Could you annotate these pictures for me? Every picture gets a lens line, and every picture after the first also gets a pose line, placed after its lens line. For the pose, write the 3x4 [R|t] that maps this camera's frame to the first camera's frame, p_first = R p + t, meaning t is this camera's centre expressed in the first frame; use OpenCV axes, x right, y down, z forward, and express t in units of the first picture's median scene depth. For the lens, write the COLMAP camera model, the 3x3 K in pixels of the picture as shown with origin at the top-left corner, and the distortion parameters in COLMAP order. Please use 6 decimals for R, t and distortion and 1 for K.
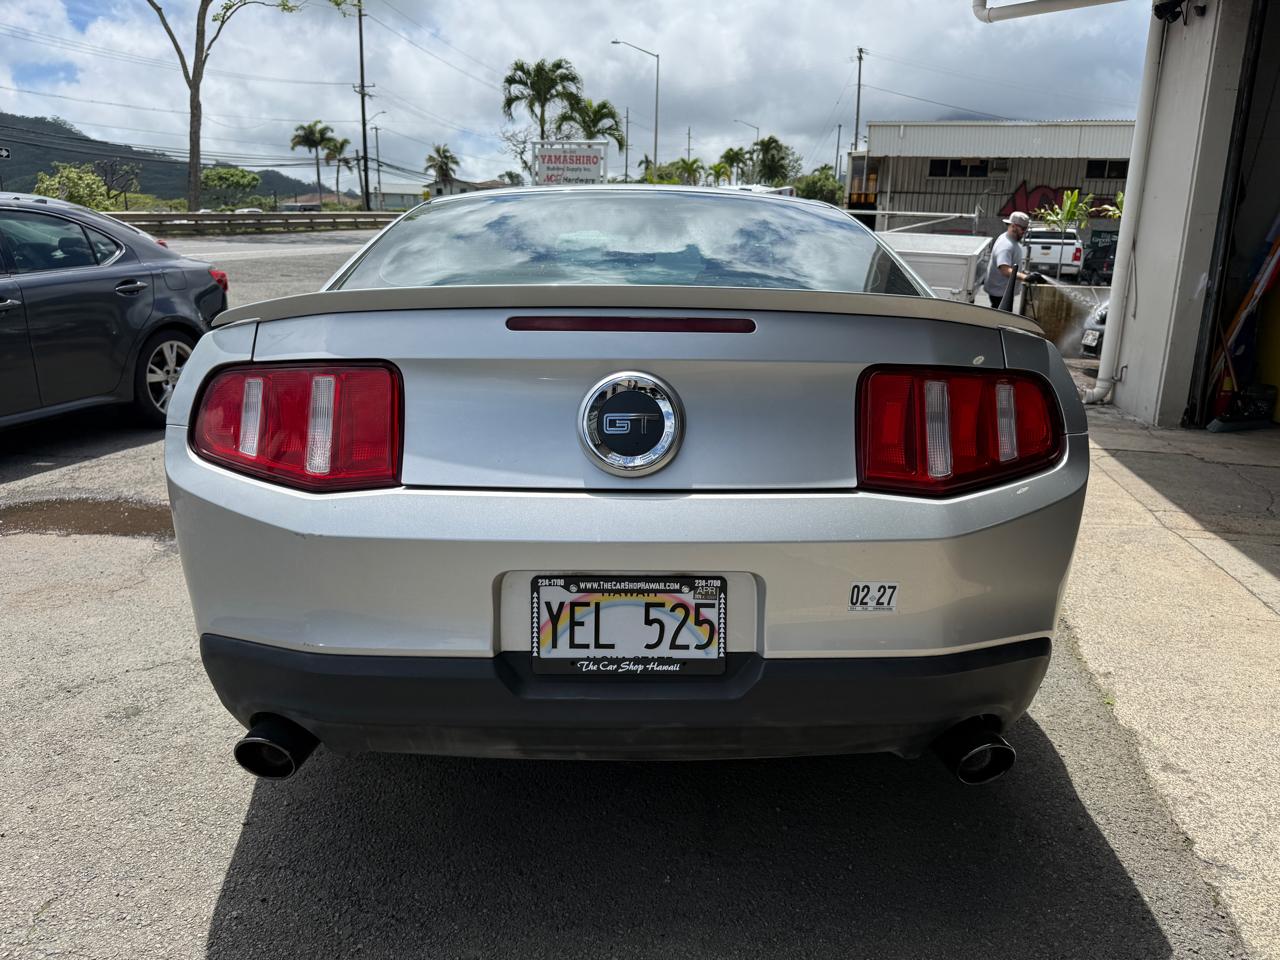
lens RADIAL K [[908.0, 0, 582.1], [0, 908.0, 462.4], [0, 0, 1]] dist [0.005256, -0.001288]
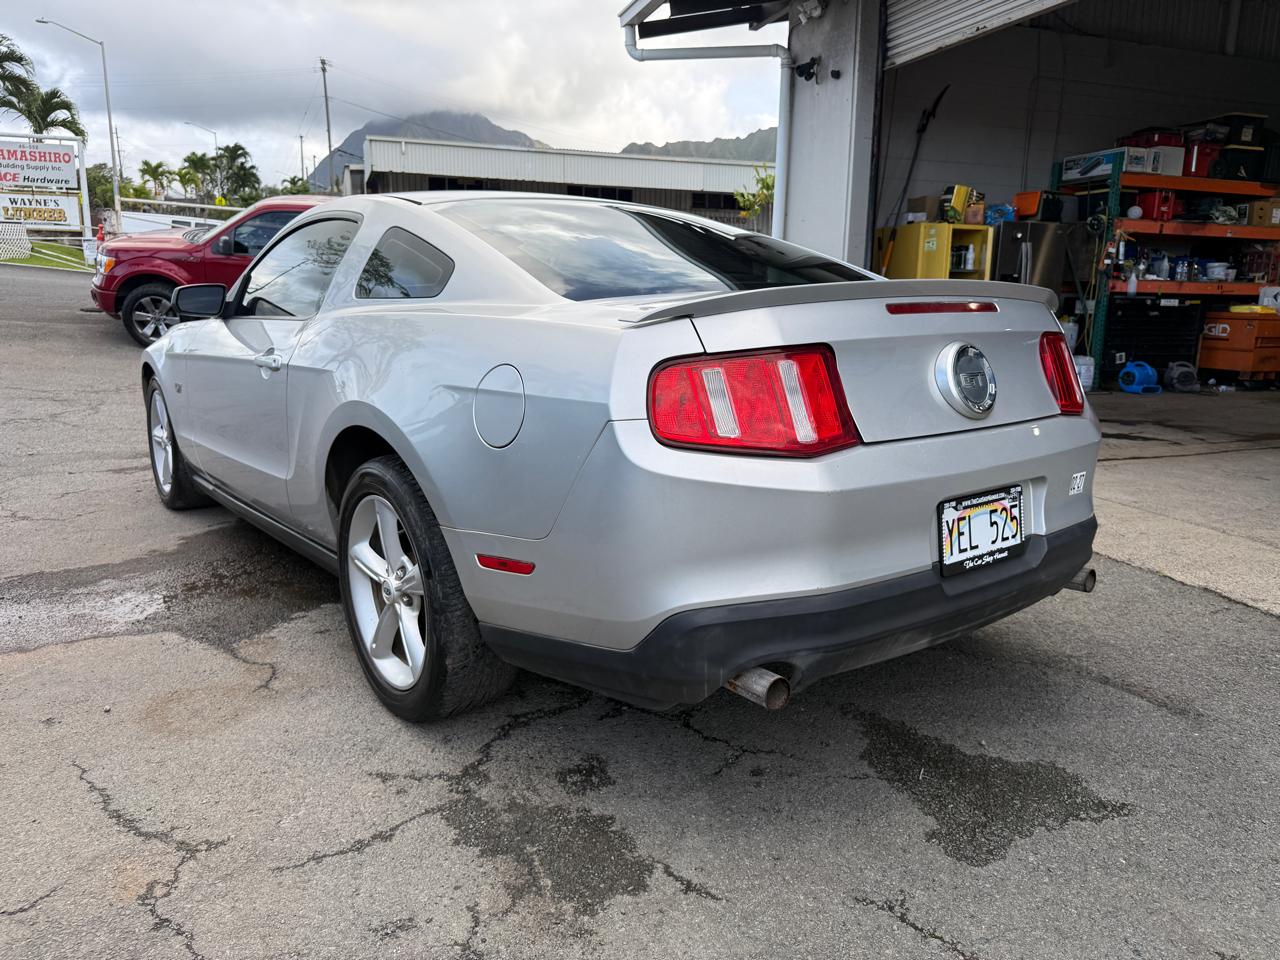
lens RADIAL K [[902.8, 0, 644.6], [0, 902.8, 477.8], [0, 0, 1]] dist [0.007912, -0.008092]
pose [[0.824540, -0.133636, 0.549796, -1.089649], [0.132095, 0.990321, 0.042606, -0.019973], [-0.550169, 0.037495, 0.834211, 0.152860]]
